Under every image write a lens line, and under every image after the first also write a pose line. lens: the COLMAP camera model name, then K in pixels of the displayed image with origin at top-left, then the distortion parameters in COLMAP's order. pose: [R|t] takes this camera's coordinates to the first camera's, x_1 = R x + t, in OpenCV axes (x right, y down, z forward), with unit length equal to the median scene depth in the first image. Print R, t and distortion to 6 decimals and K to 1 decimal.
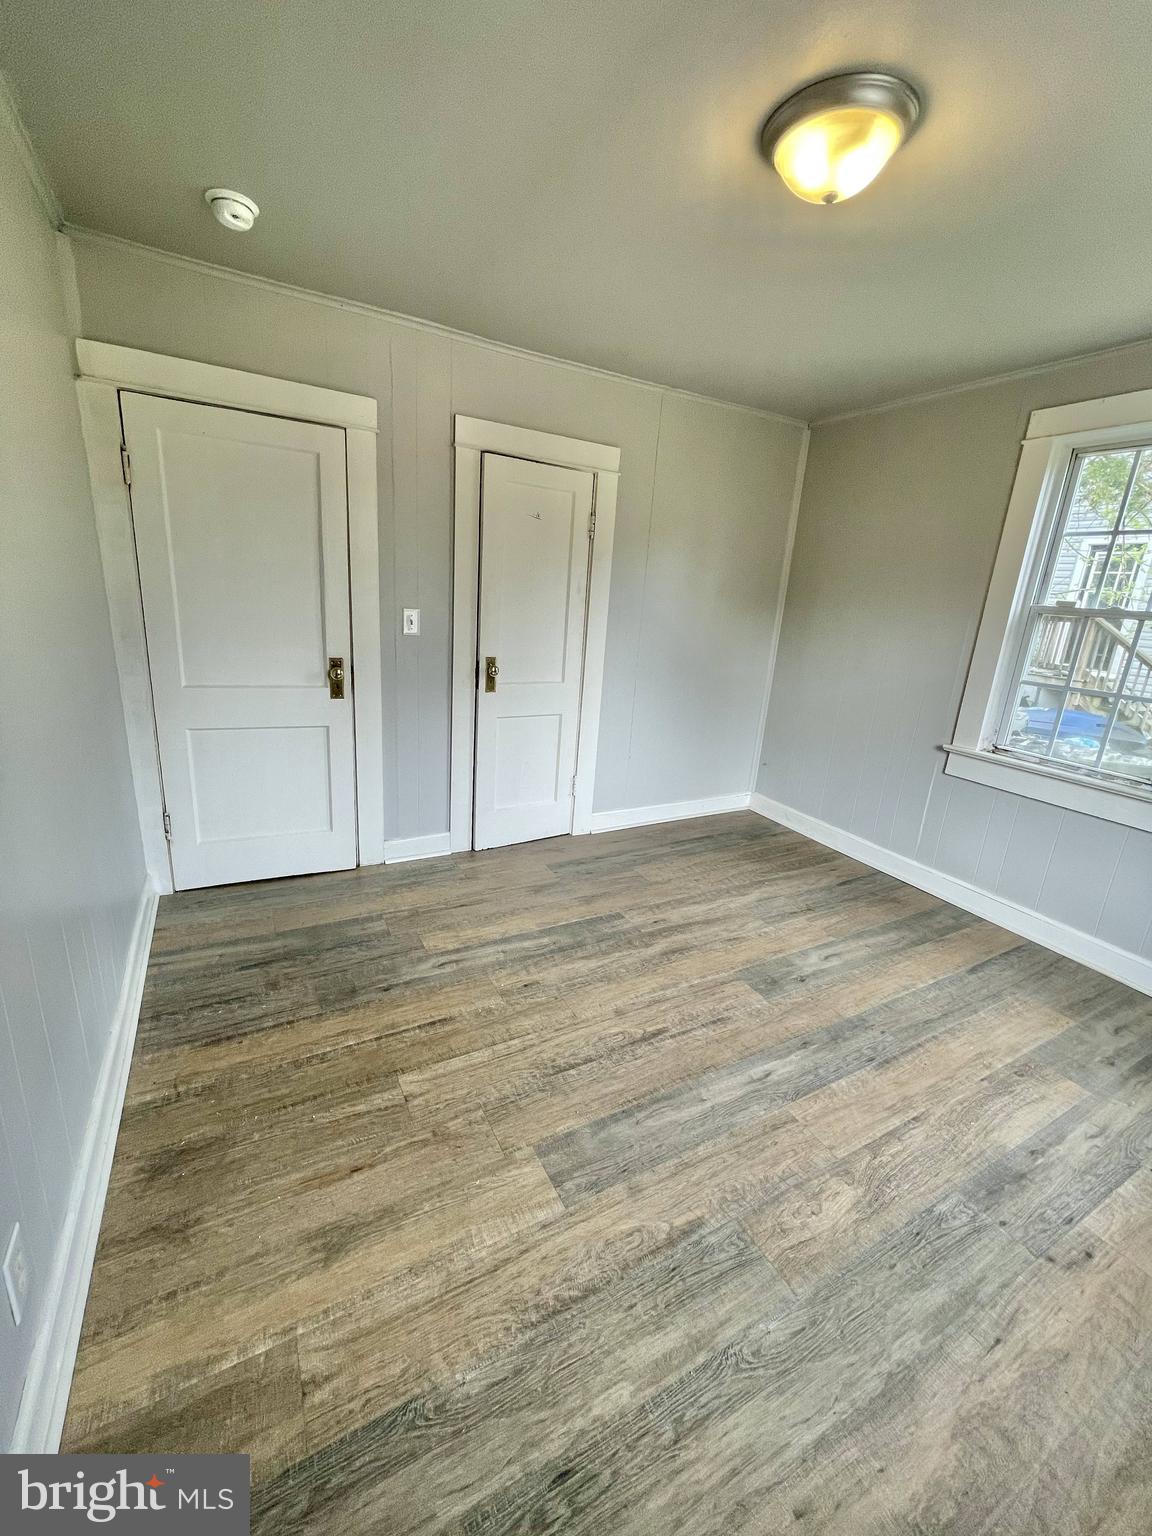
lens RADIAL K [[620.3, 0, 582.0], [0, 620.3, 765.3], [0, 0, 1]] dist [-0.000288, -0.000112]
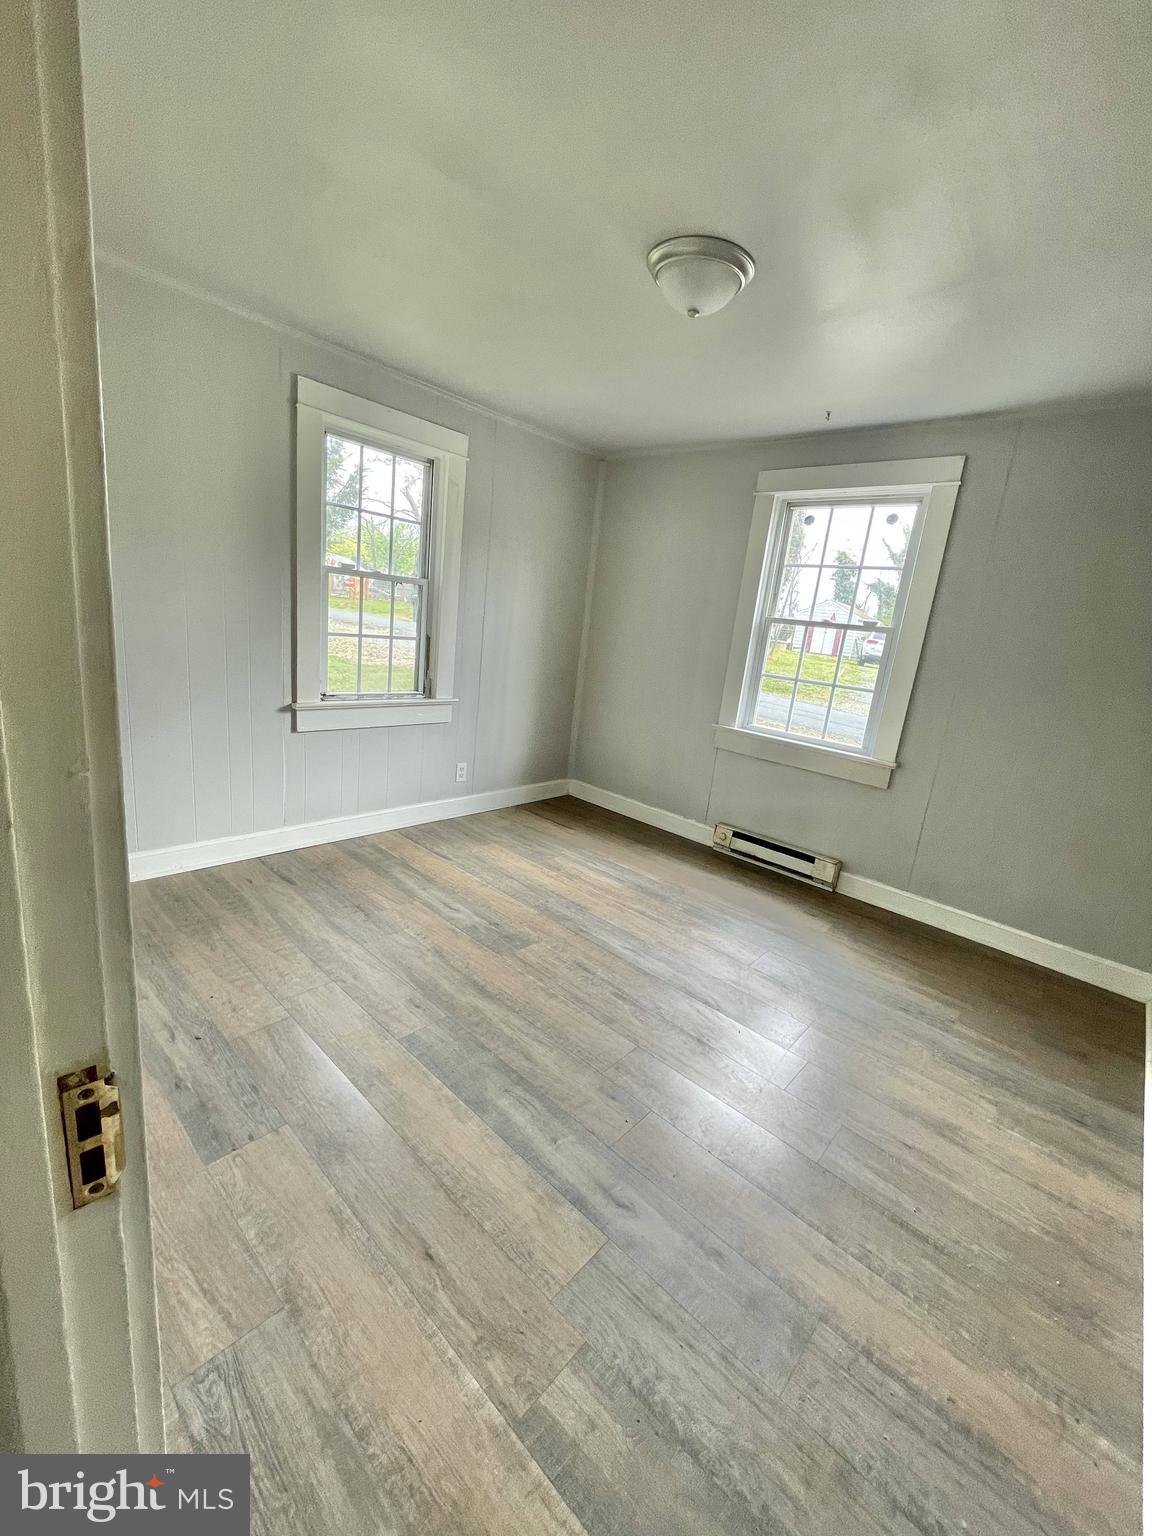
lens RADIAL K [[620.3, 0, 582.0], [0, 620.3, 765.3], [0, 0, 1]] dist [-0.000288, -0.000112]
pose [[-0.313379, -0.318959, 0.894460, -0.611375], [0.132019, 0.918126, 0.373652, -0.322132], [-0.940407, 0.235181, -0.245612, 1.048917]]
